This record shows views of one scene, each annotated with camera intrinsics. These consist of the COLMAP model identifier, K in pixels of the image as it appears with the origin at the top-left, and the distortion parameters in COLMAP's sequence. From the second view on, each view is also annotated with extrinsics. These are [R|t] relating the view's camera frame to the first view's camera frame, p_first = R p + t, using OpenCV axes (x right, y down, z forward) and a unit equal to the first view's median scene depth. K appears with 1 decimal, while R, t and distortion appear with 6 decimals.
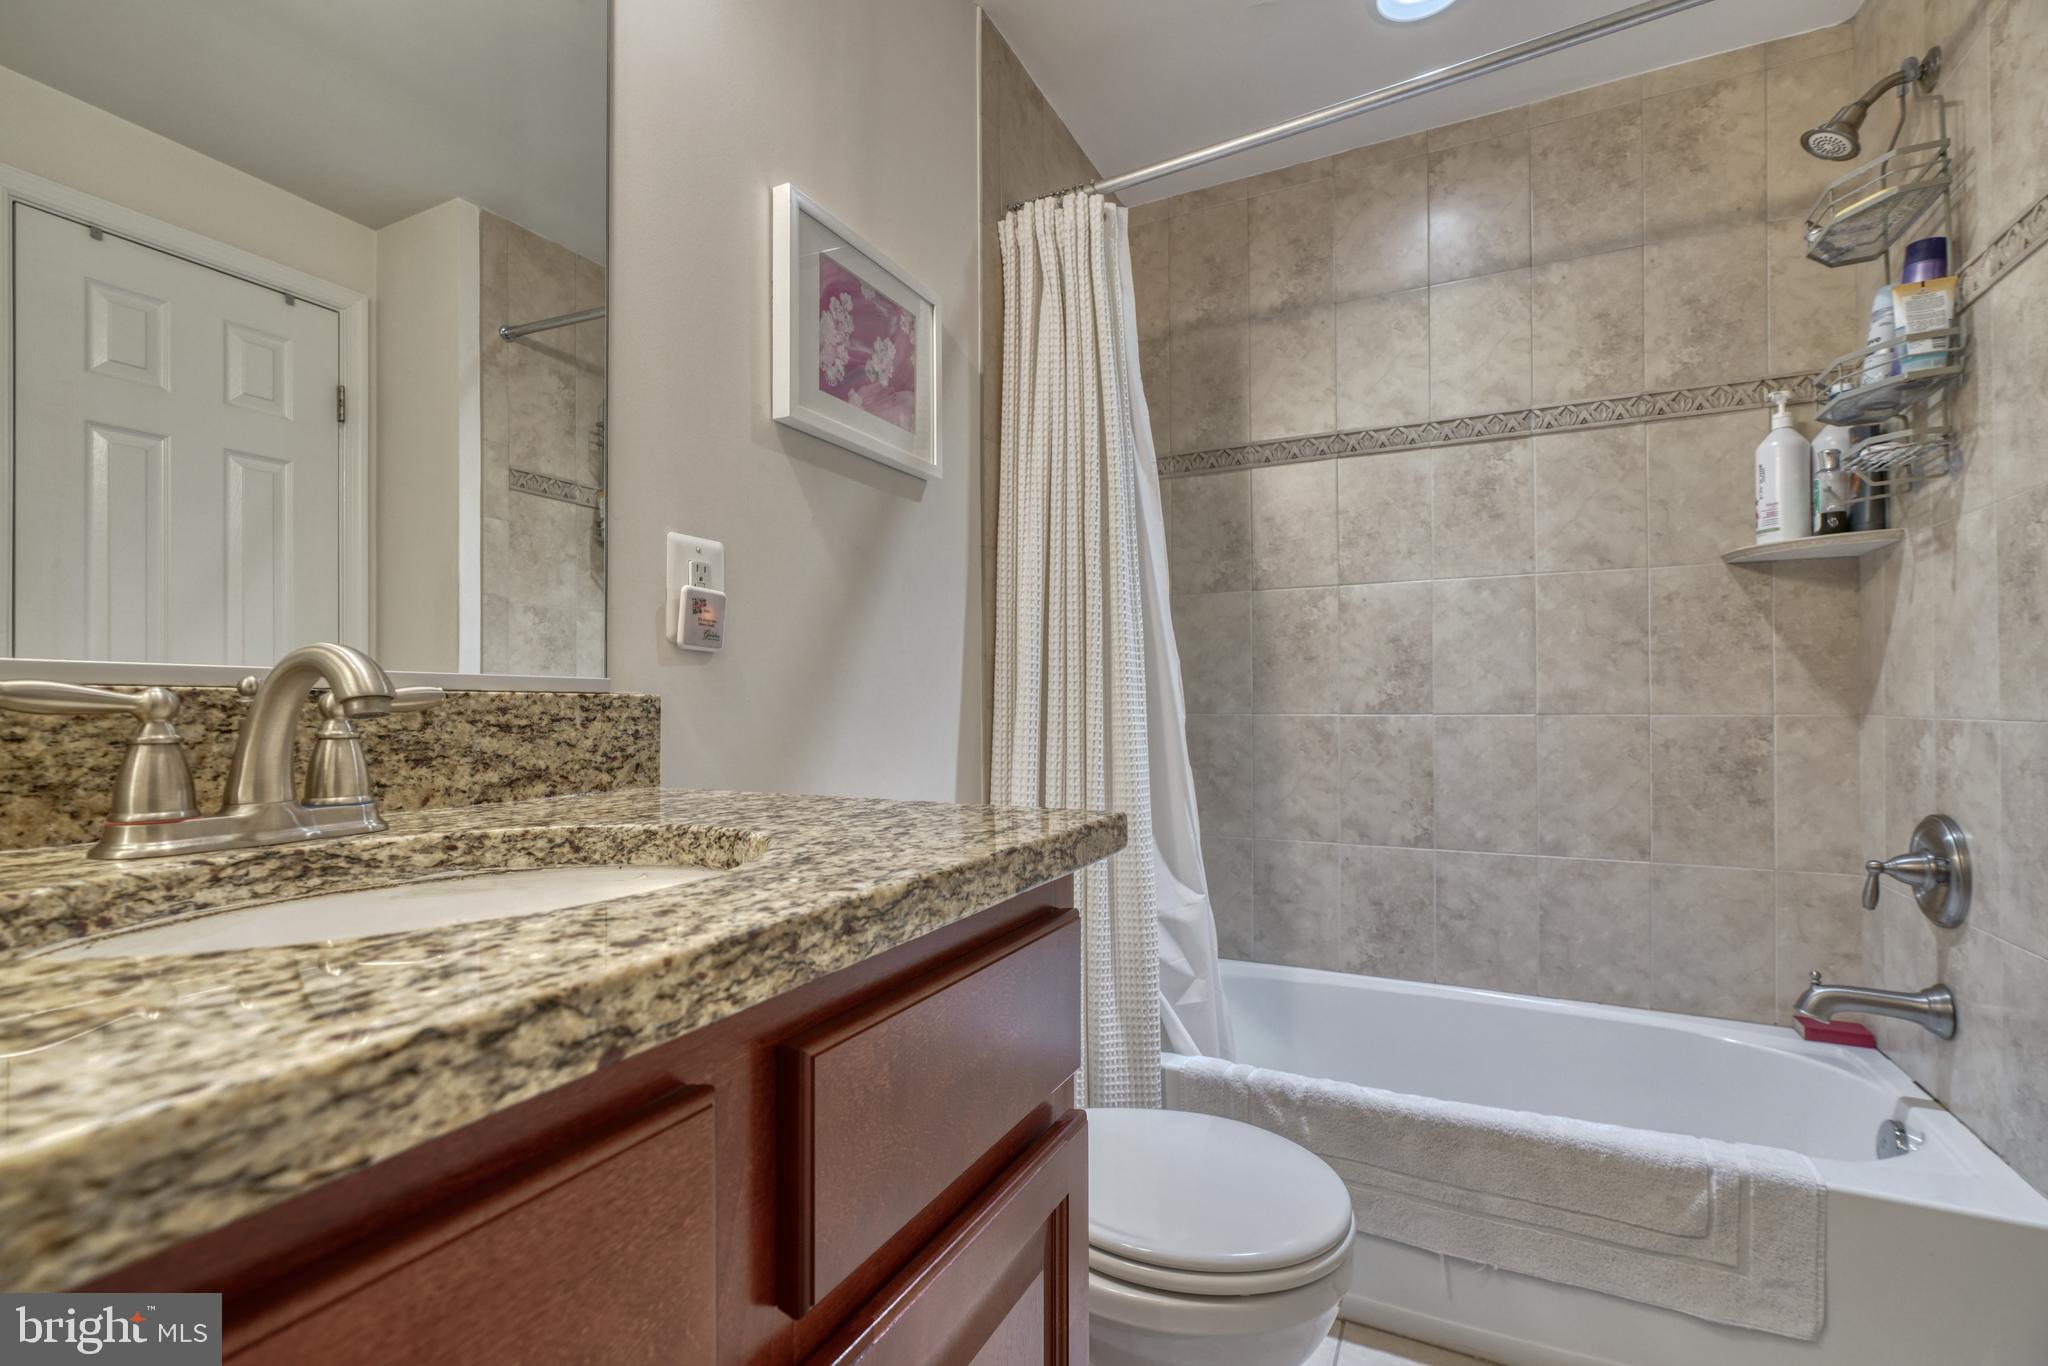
lens RADIAL K [[916.5, 0, 1009.6], [0, 916.5, 699.0], [0, 0, 1]] dist [-0.014490, 0.005995]
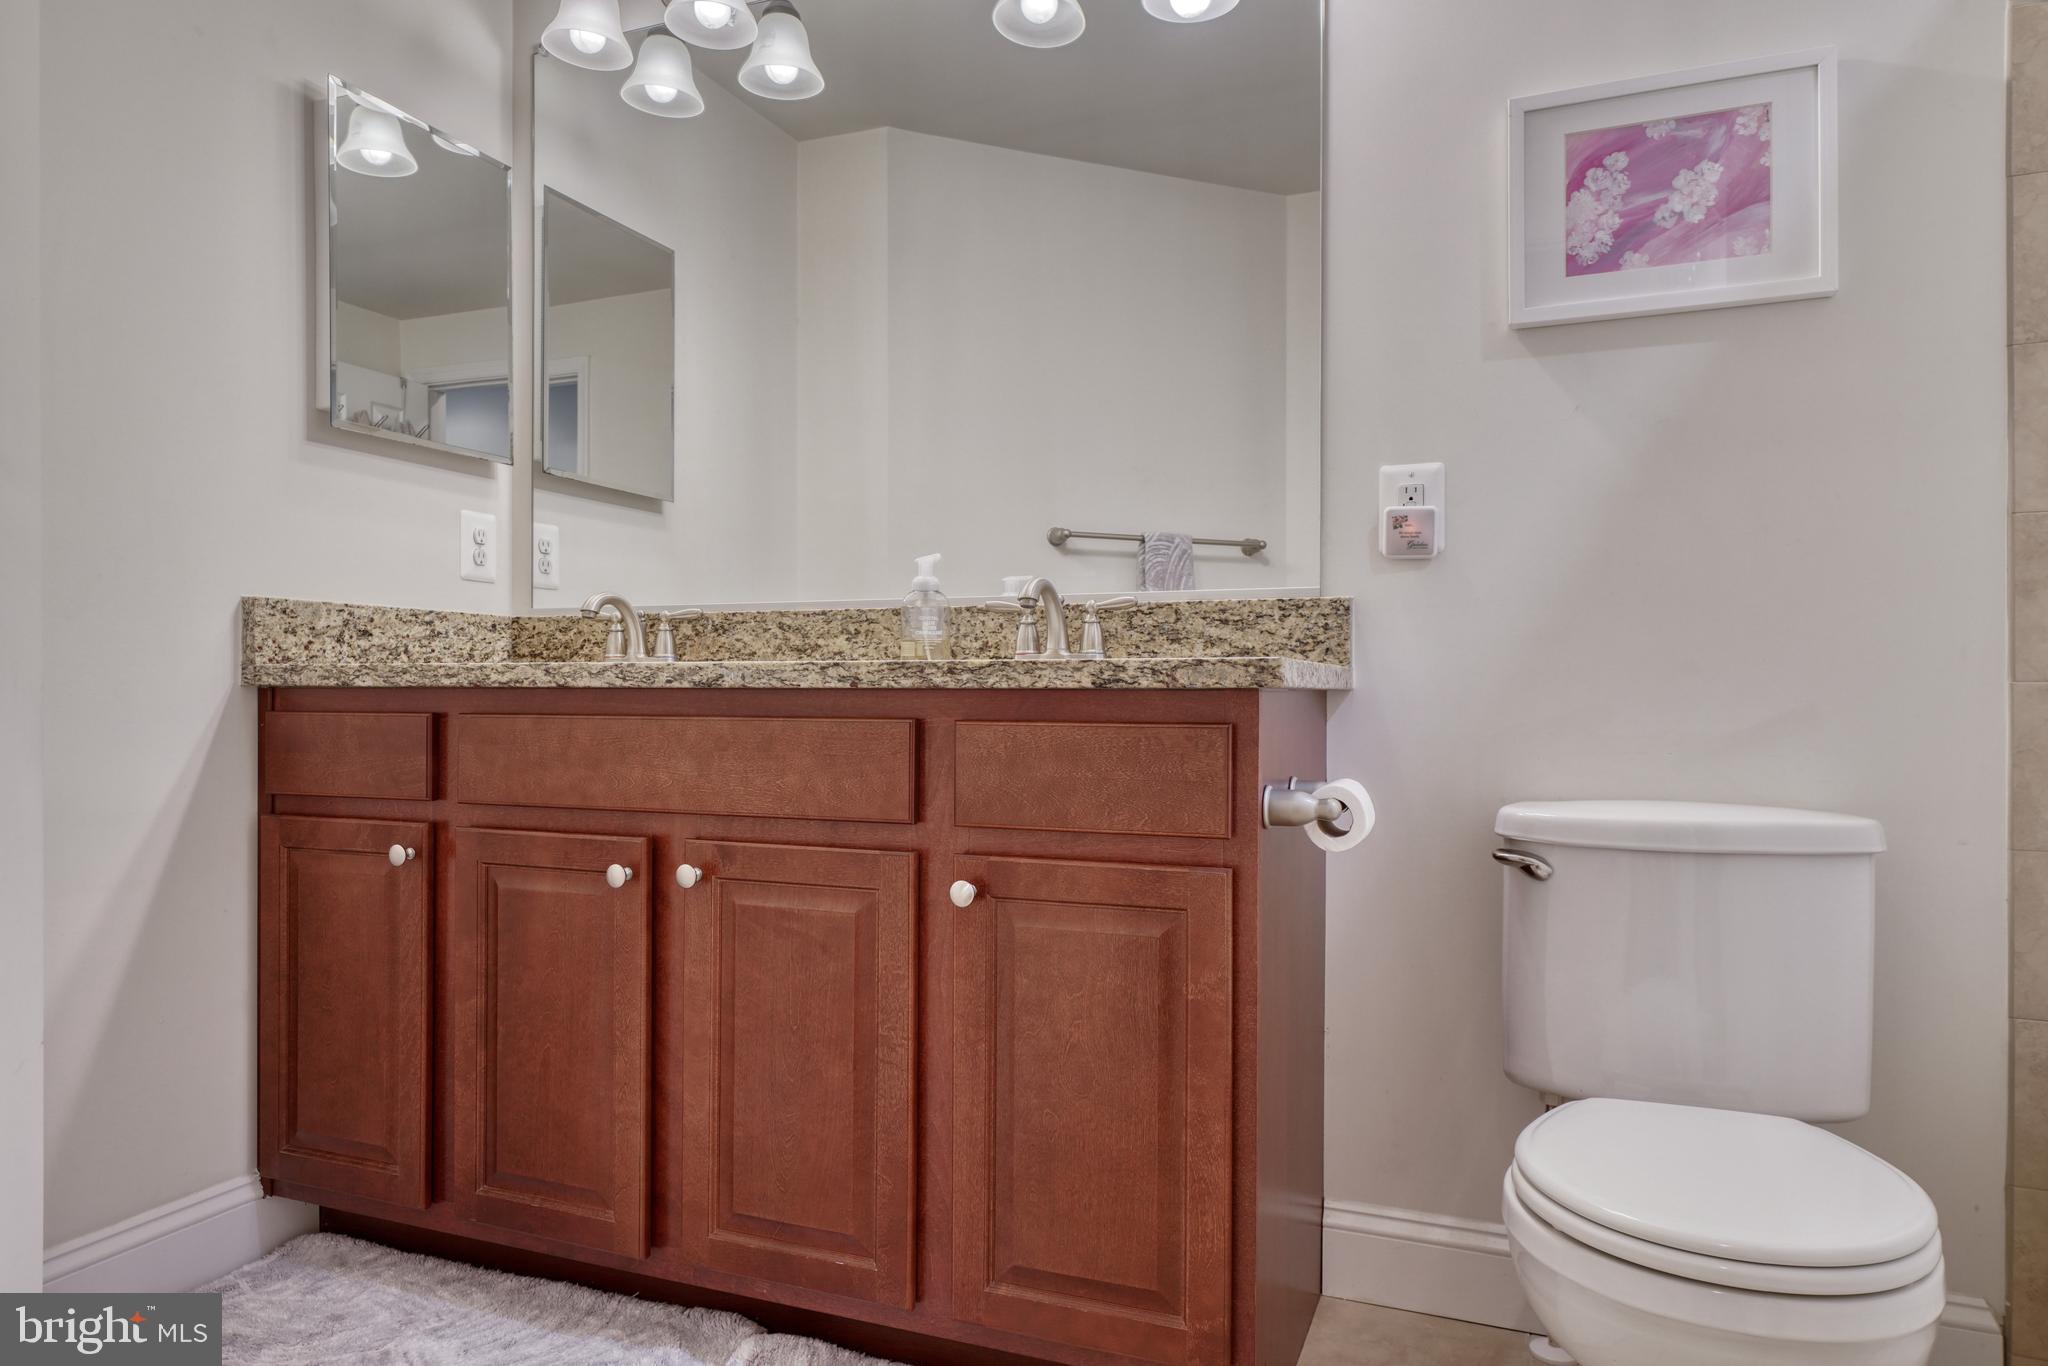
lens RADIAL K [[1265.9, 0, 989.4], [0, 1265.9, 704.6], [0, 0, 1]] dist [0.003642, -0.001286]
pose [[0.070969, 0.012100, -0.997405, 1.657455], [0.006123, 0.999902, 0.012566, 0.147939], [0.997460, -0.006999, 0.070888, 0.423422]]
